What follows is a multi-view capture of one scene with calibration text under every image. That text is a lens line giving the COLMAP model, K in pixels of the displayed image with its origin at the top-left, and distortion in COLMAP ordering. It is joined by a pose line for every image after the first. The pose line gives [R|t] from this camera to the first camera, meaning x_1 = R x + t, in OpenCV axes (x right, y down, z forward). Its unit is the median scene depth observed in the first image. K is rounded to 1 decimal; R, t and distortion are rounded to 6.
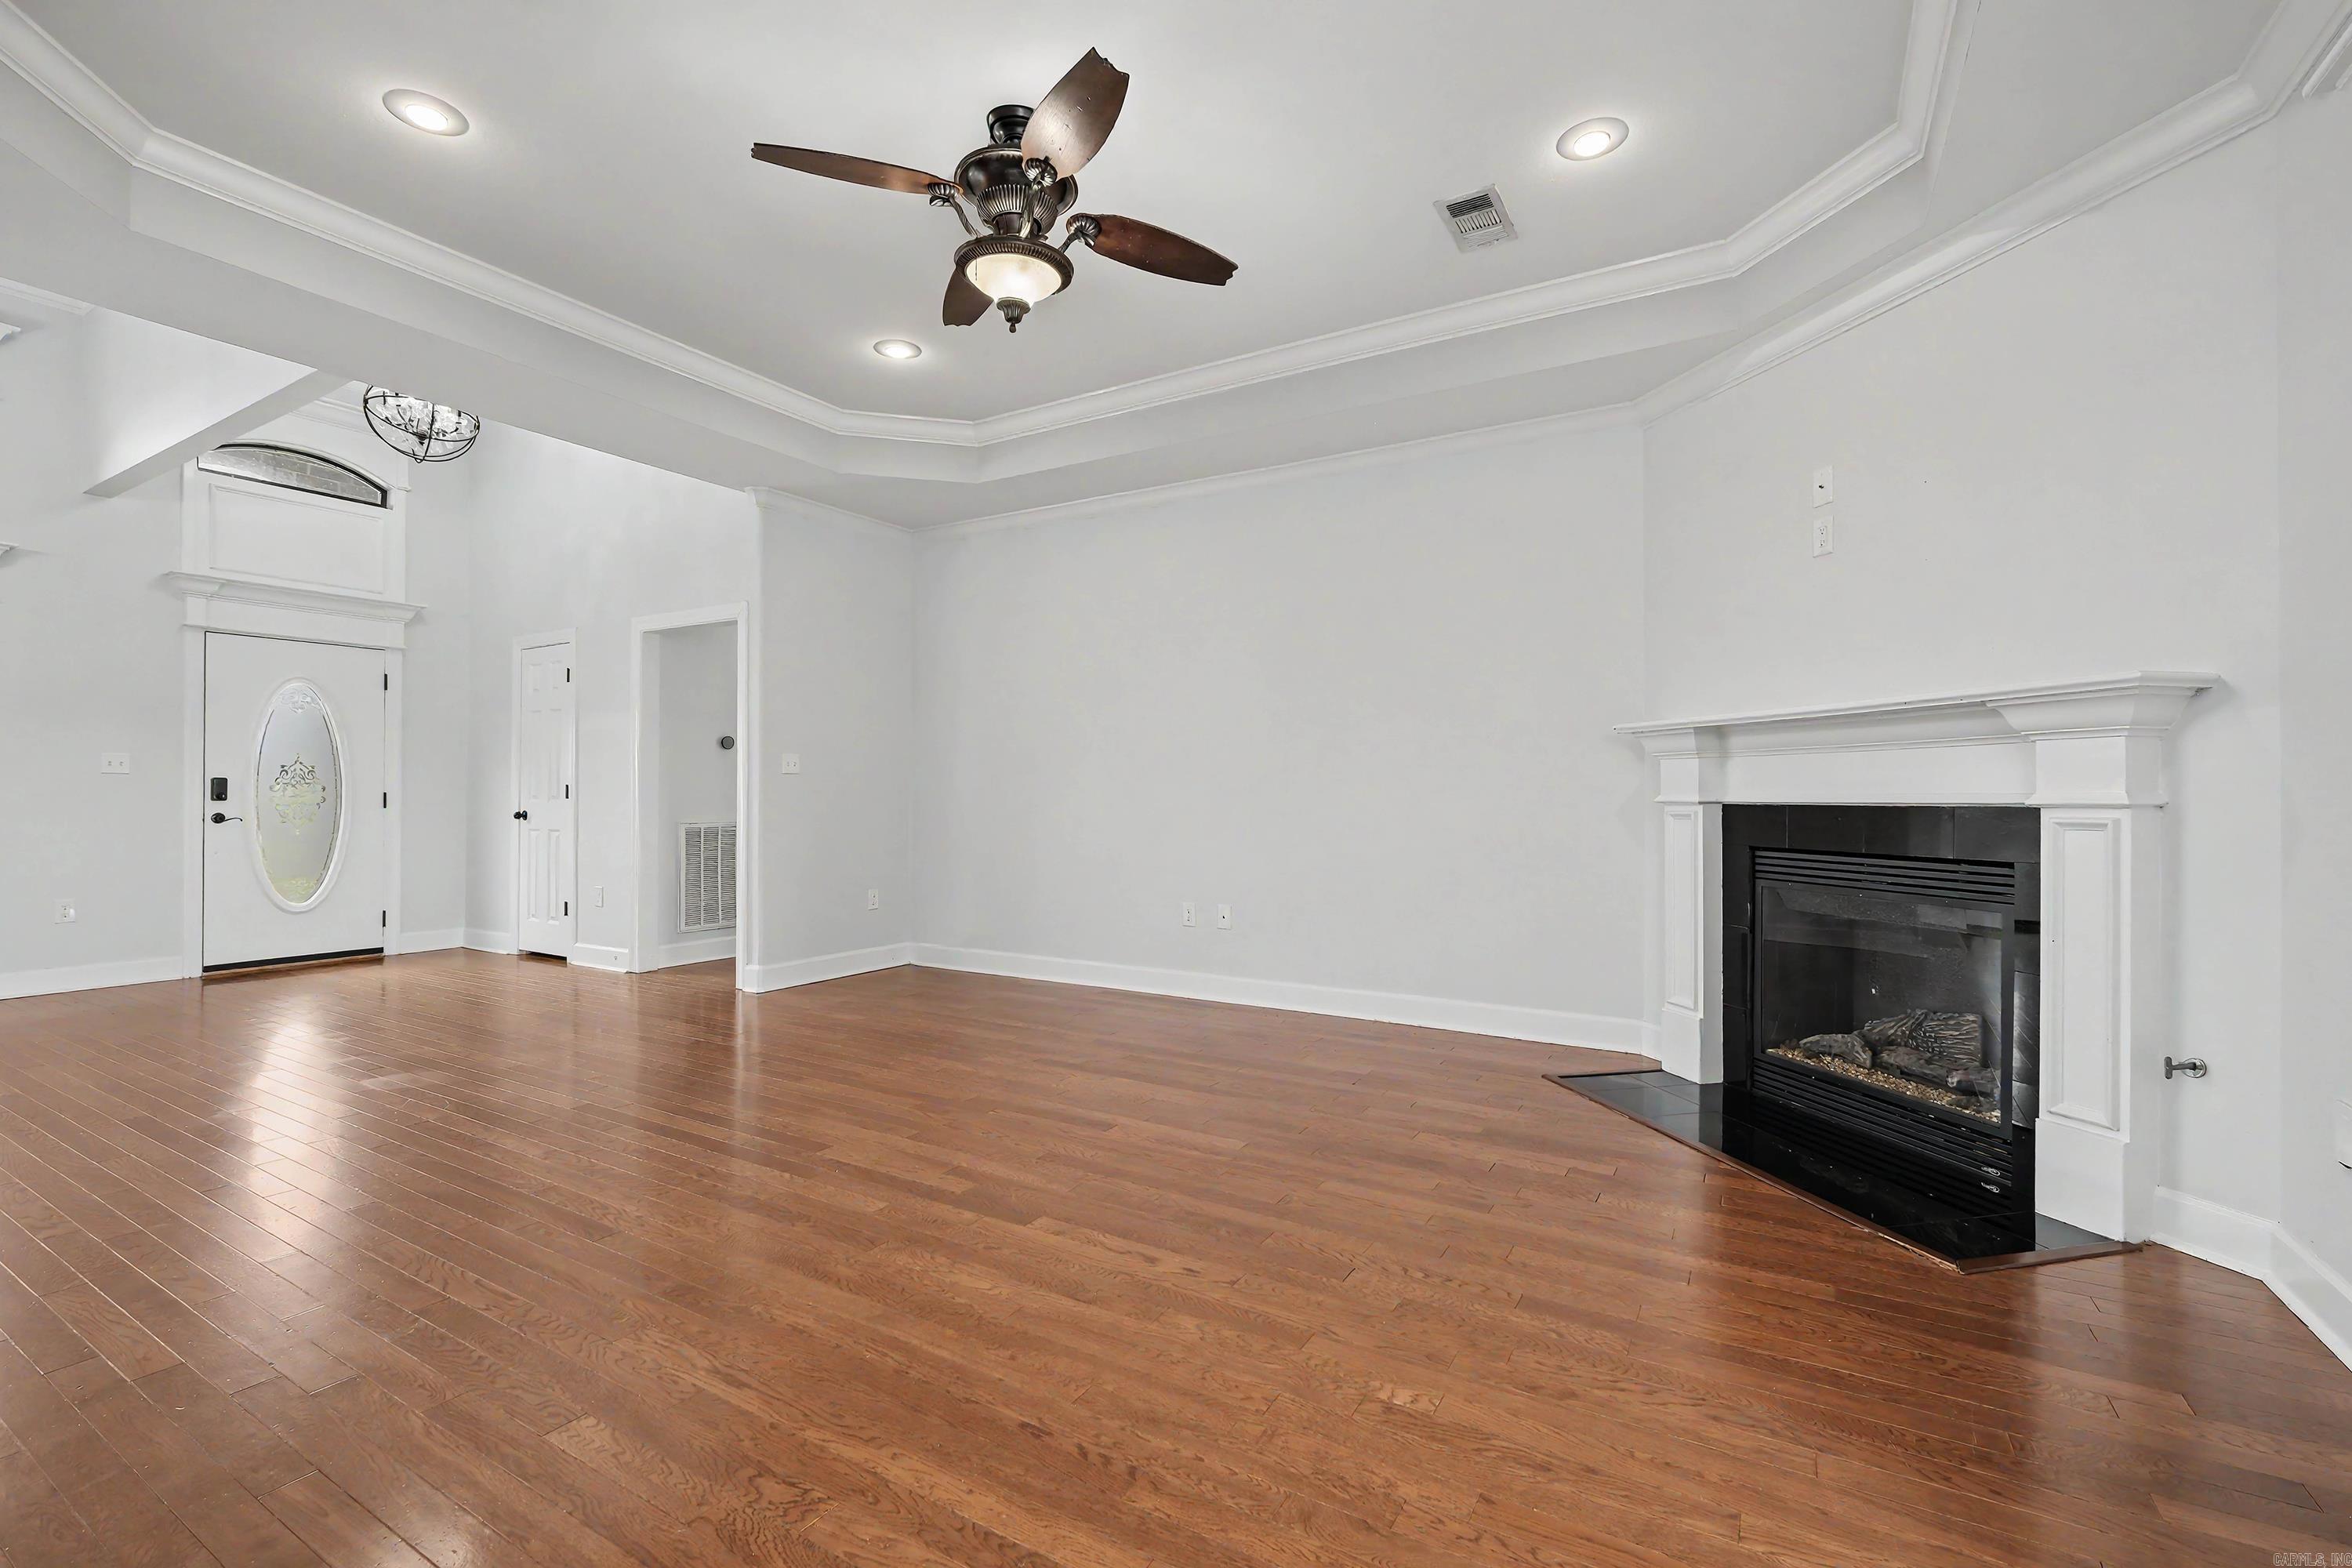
lens RADIAL K [[1016.3, 0, 1176.0], [0, 1016.3, 784.0], [0, 0, 1]] dist [-0.002806, -0.000606]
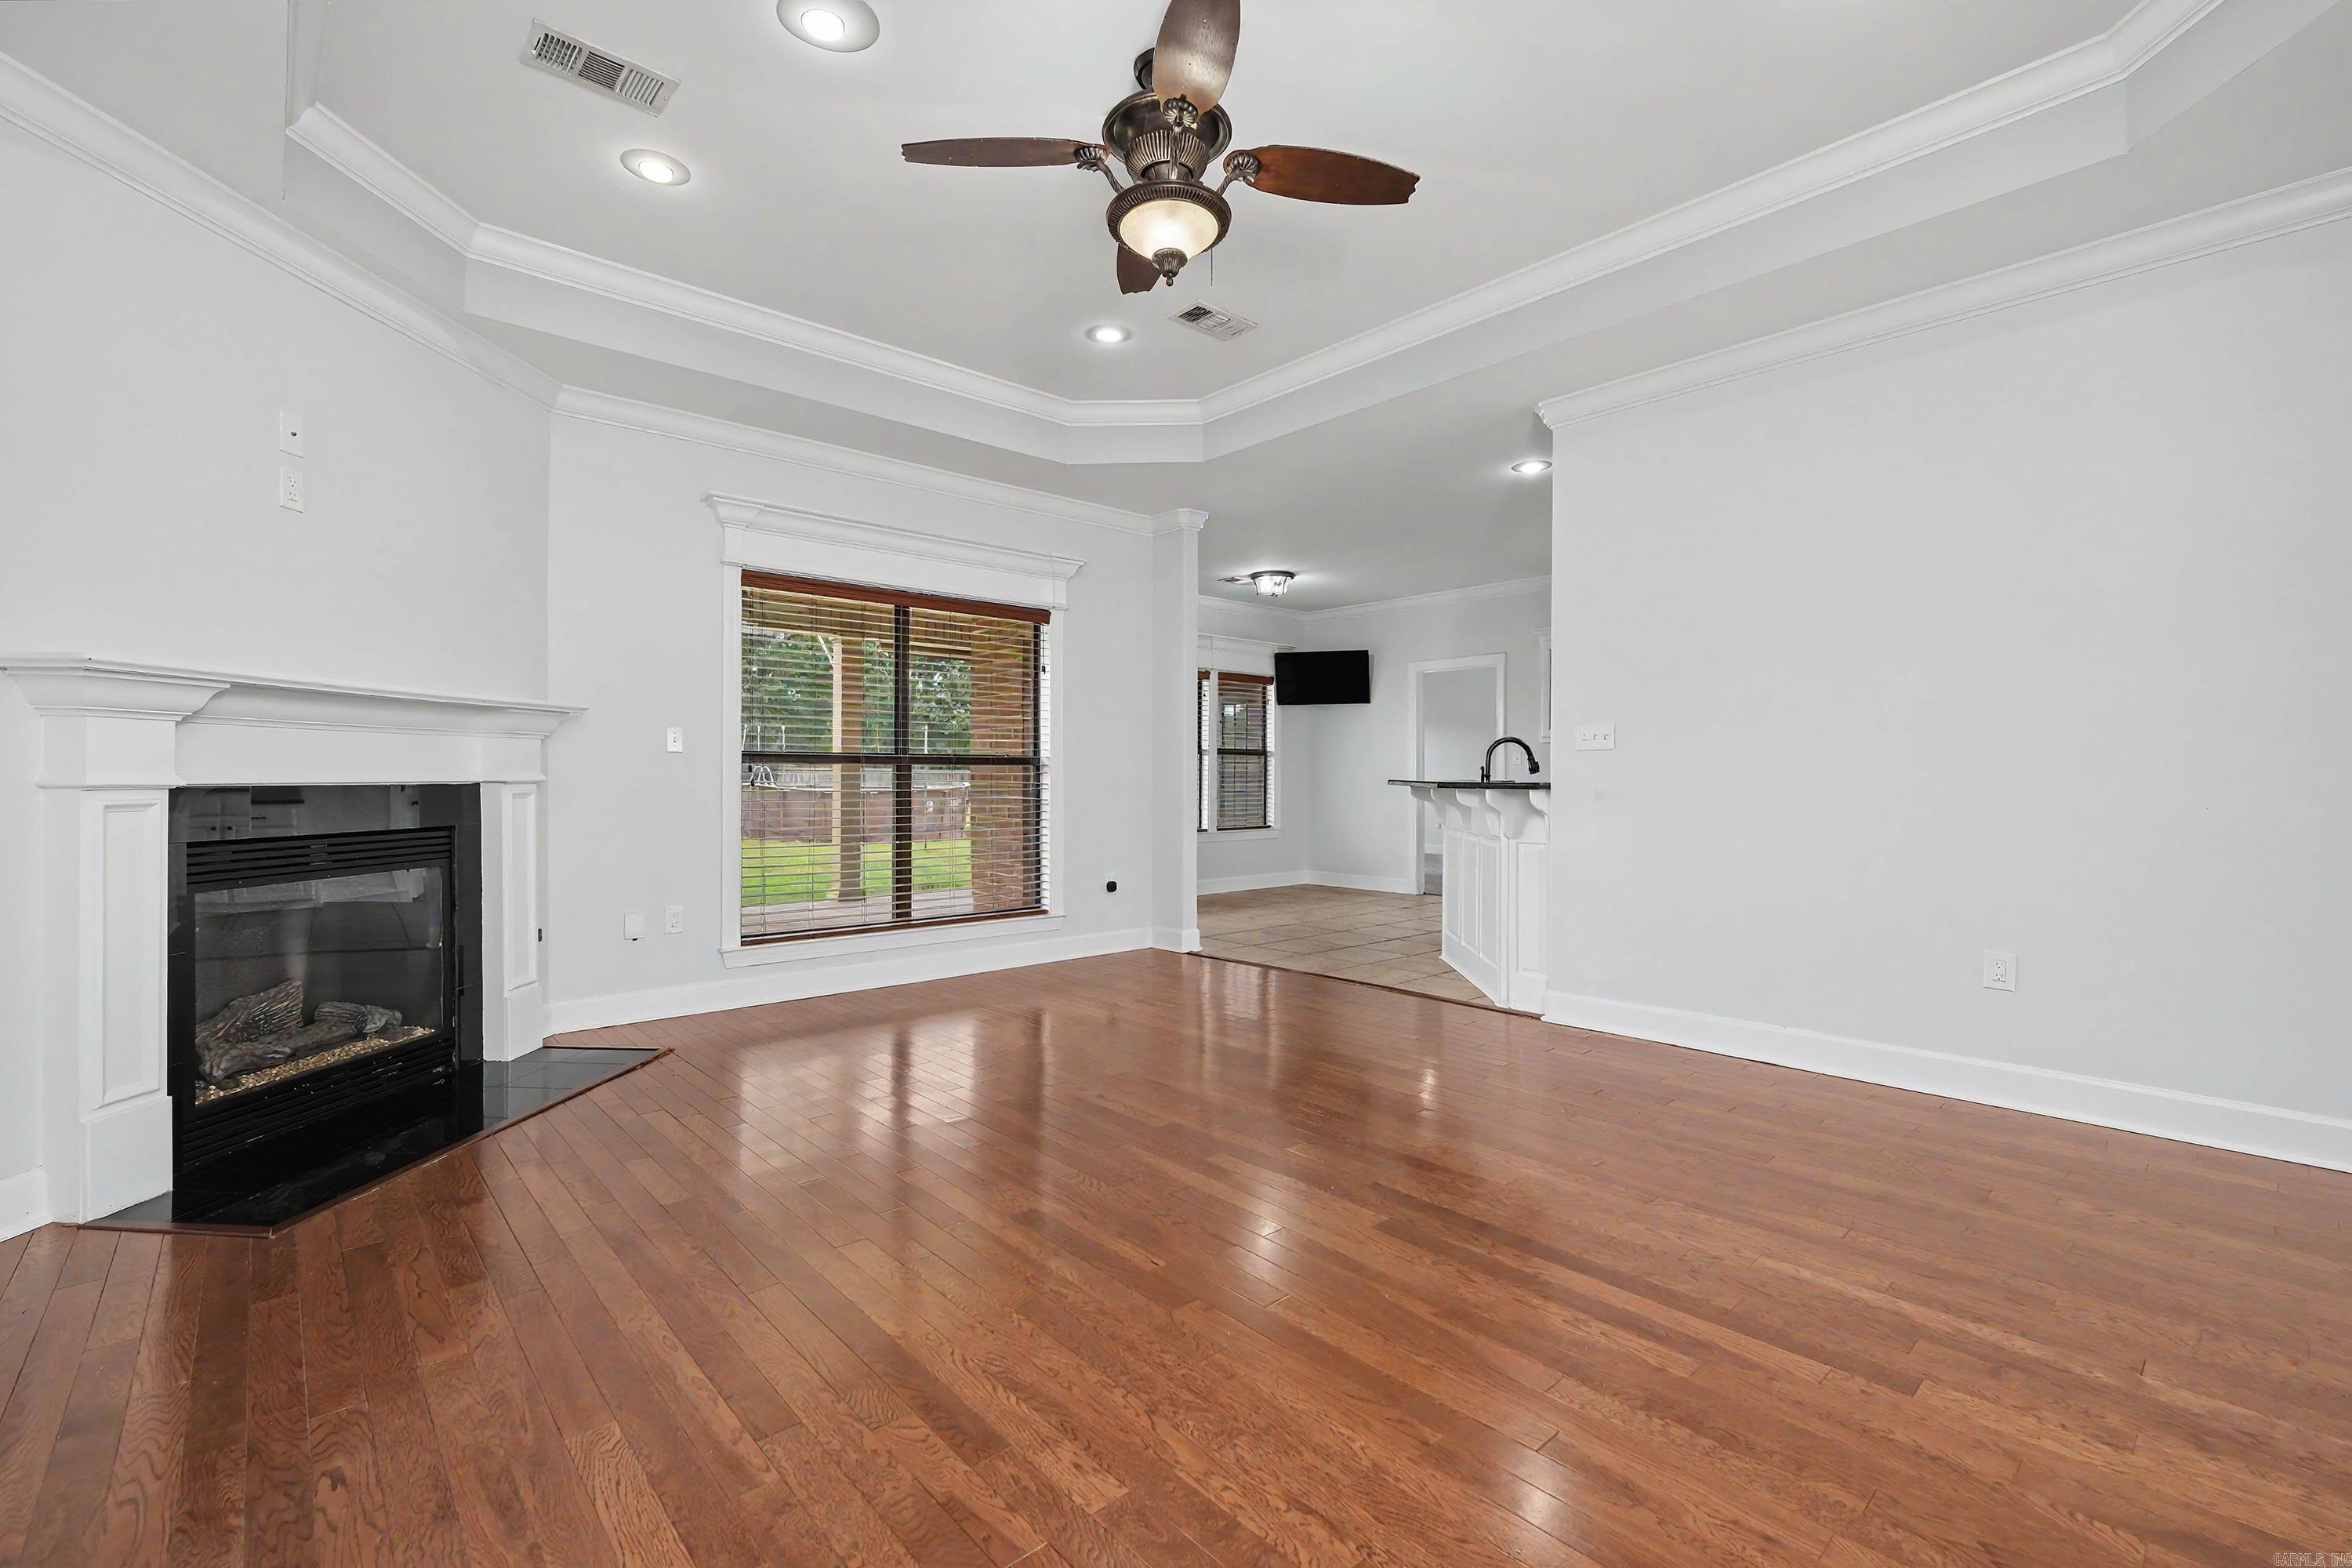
lens RADIAL K [[1016.3, 0, 1176.0], [0, 1016.3, 784.0], [0, 0, 1]] dist [-0.002806, -0.000606]
pose [[-0.953667, -0.007521, 0.300770, -0.347659], [-0.008568, 0.999961, -0.002161, 0.013306], [-0.300742, -0.004638, -0.953694, 1.456993]]
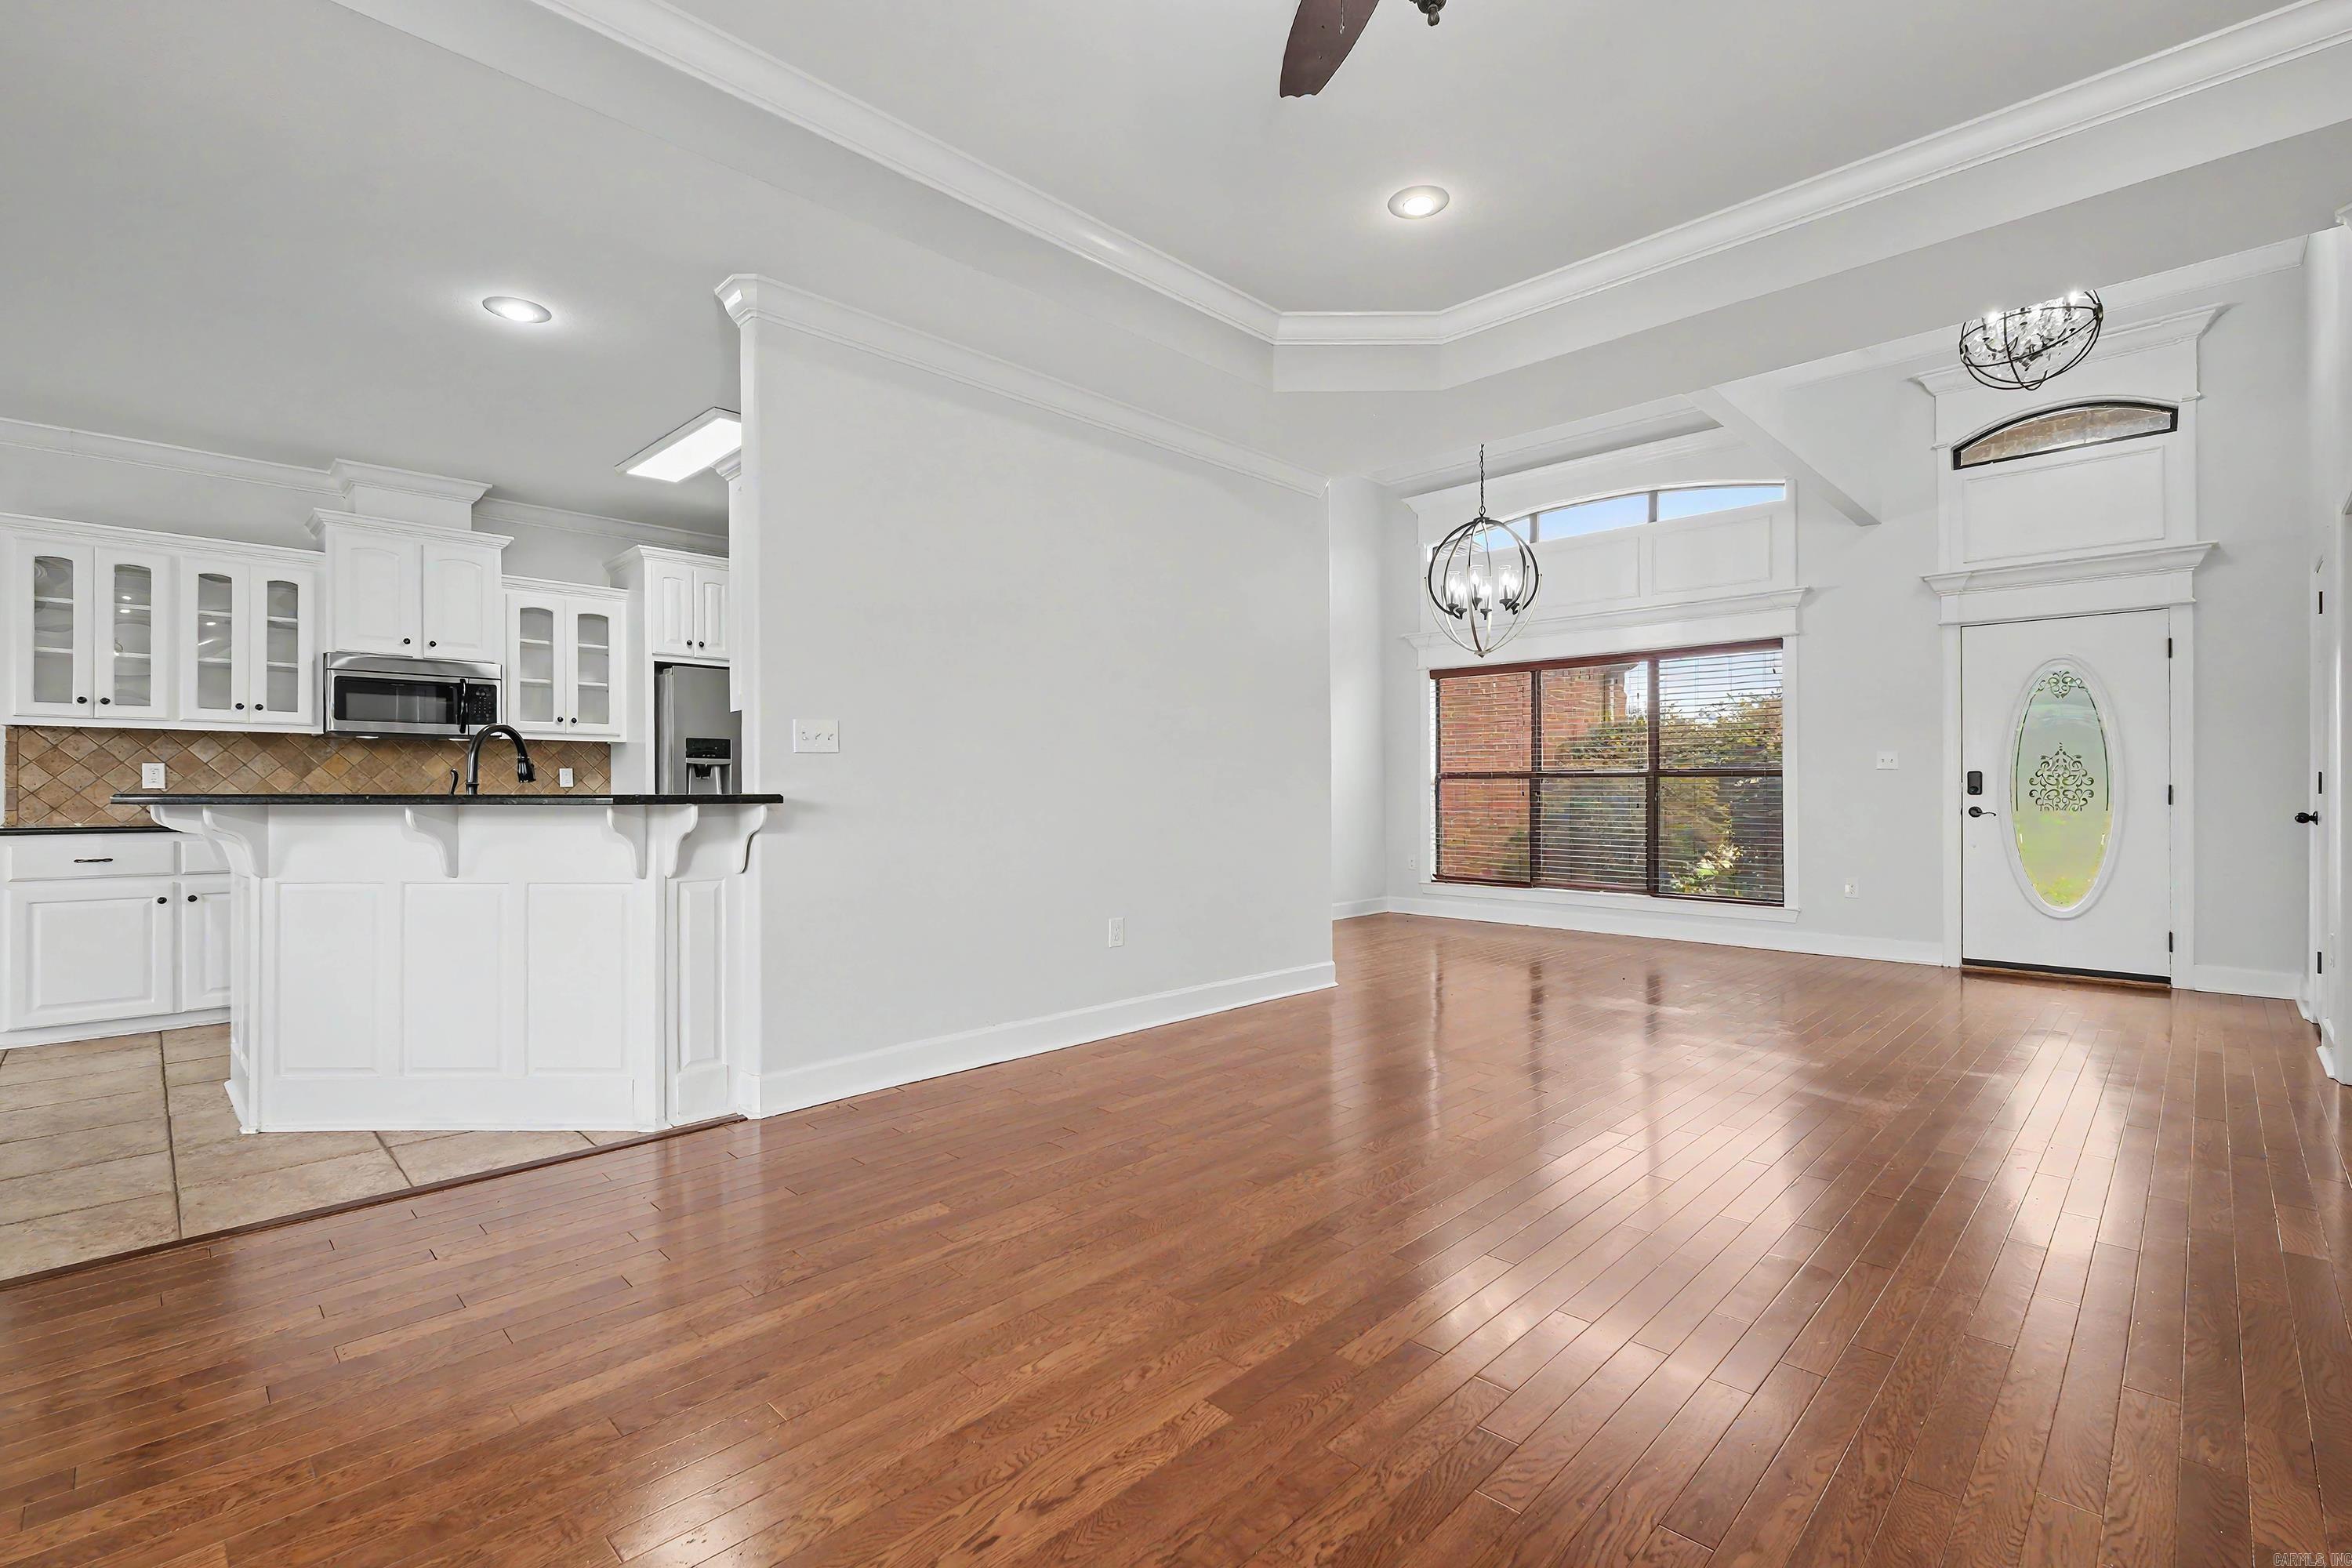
lens RADIAL K [[1045.8, 0, 1181.0], [0, 1045.8, 784.8], [0, 0, 1]] dist [-0.003587, -0.000397]
pose [[-0.238811, -0.004652, -0.971055, 0.371049], [0.011636, 0.999903, -0.007652, 0.009205], [0.970996, -0.013126, -0.238734, 0.770457]]
